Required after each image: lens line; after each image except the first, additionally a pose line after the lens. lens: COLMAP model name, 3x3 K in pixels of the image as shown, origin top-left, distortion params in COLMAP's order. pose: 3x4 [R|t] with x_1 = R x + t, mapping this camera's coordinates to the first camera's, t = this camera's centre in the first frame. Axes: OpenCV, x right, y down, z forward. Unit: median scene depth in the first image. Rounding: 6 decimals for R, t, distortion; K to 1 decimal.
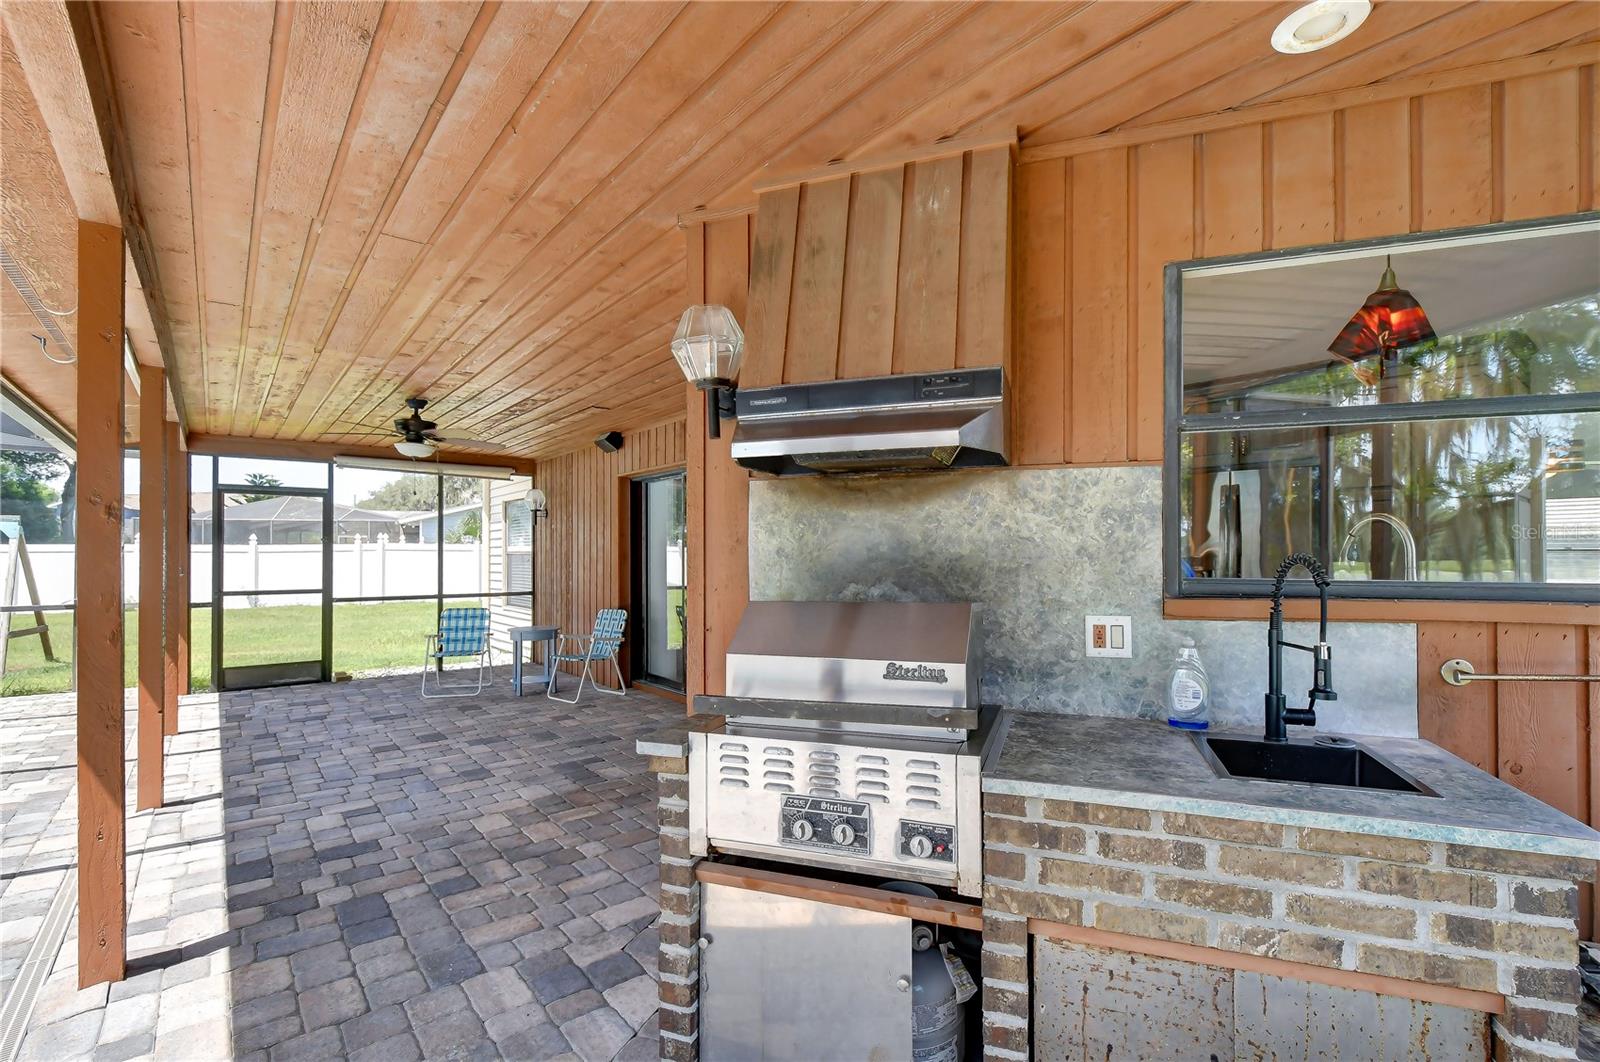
lens RADIAL K [[741.0, 0, 798.7], [0, 741.0, 542.7], [0, 0, 1]] dist [0.000823, 0.000056]
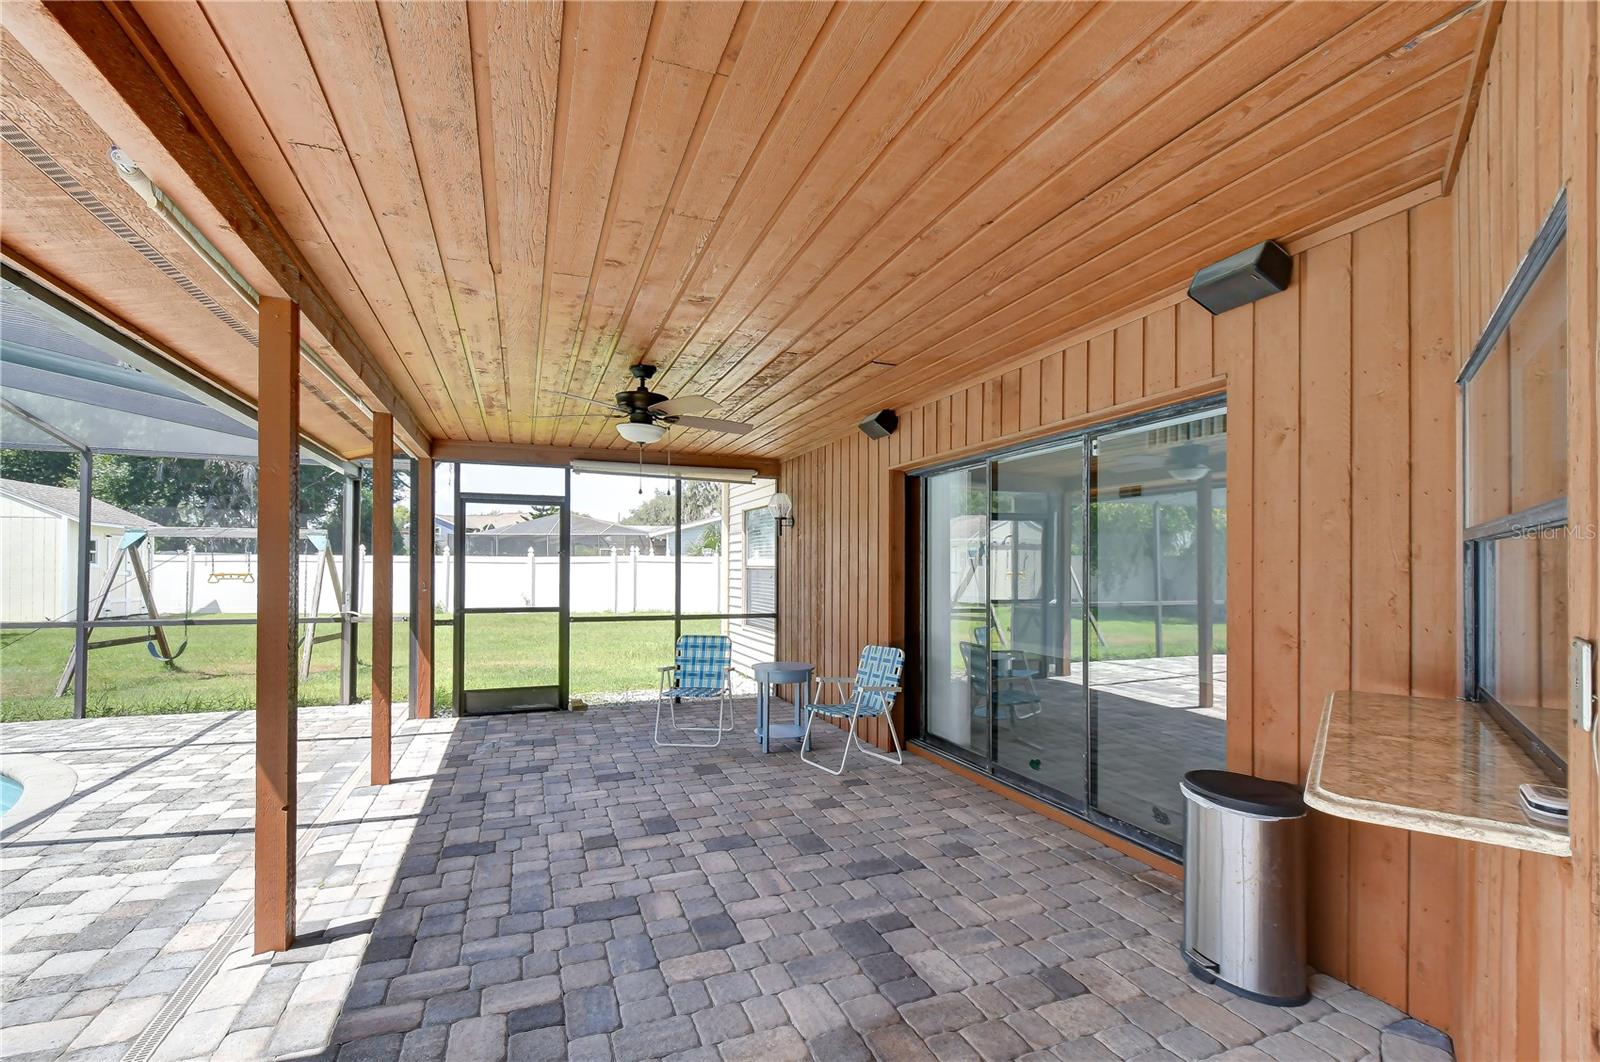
lens RADIAL K [[723.8, 0, 782.4], [0, 723.8, 557.7], [0, 0, 1]] dist [0.001935, 0.000247]
pose [[0.949949, 0.003901, -0.312382, -0.116293], [-0.002805, 0.999988, 0.003957, -0.002281], [0.312393, -0.002883, 0.949948, 0.265453]]
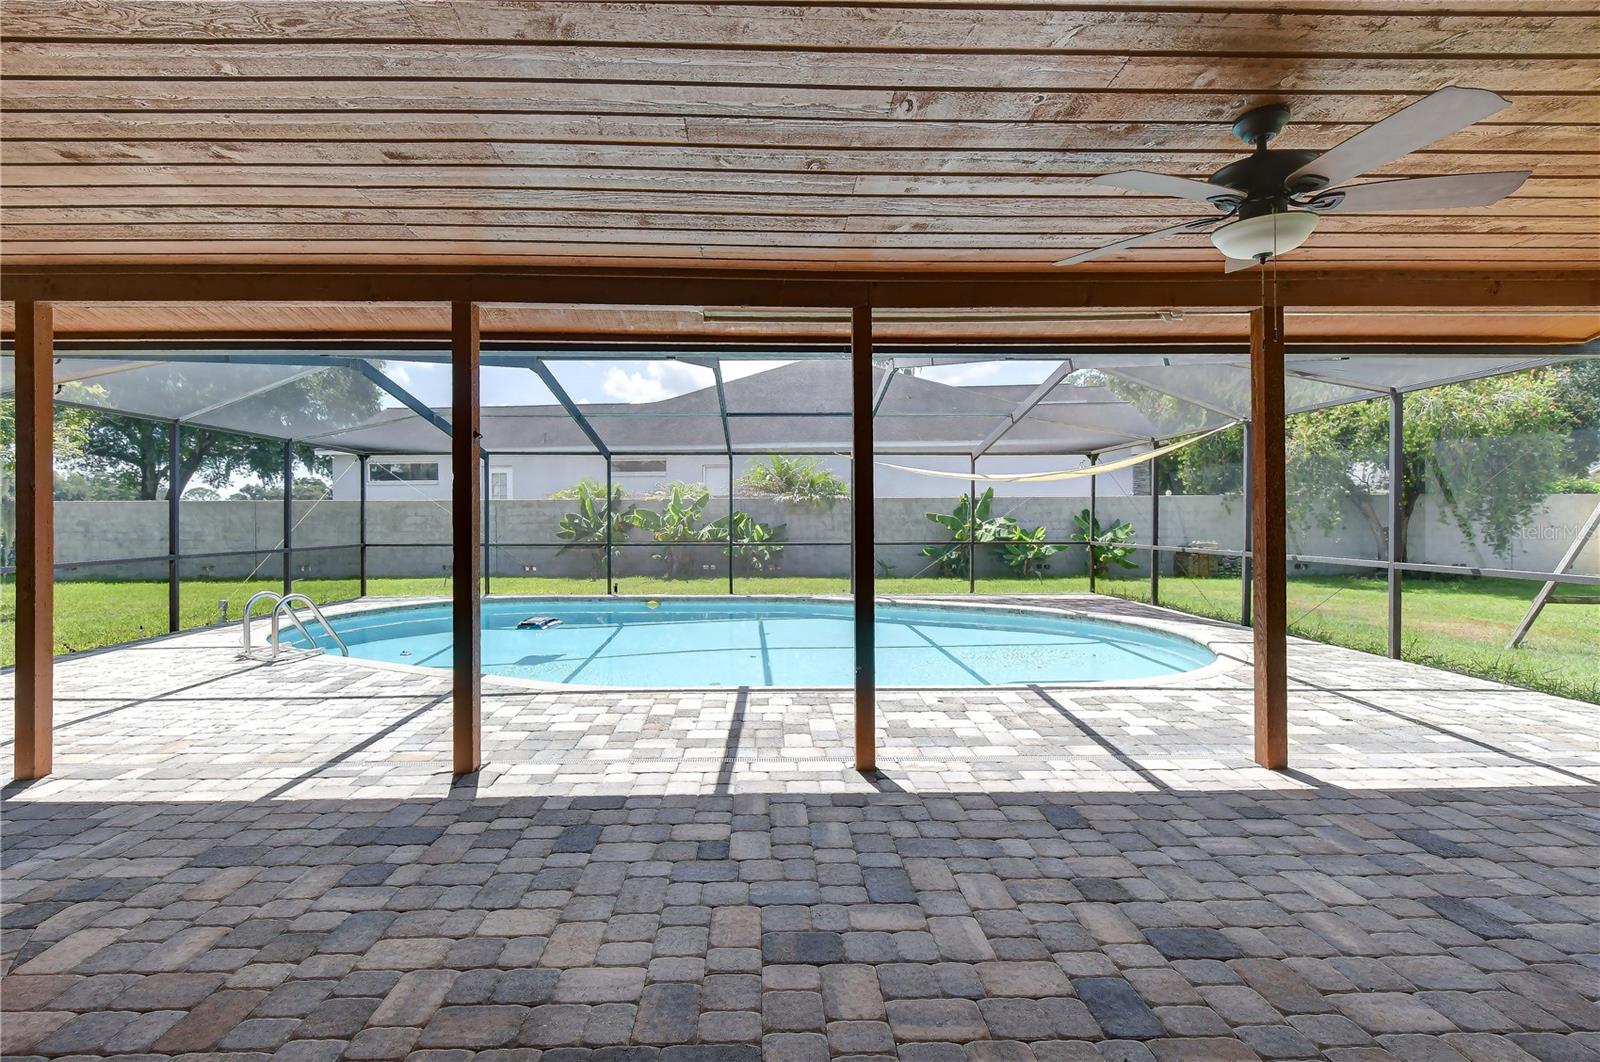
lens RADIAL K [[730.3, 0, 800.0], [0, 730.3, 531.0], [0, 0, 1]] dist [-0.002034, -0.000432]
pose [[-0.592629, 0.018575, -0.805261, -0.026388], [0.016403, 0.999805, 0.010991, 0.016522], [0.805308, -0.006695, -0.592818, 0.780100]]
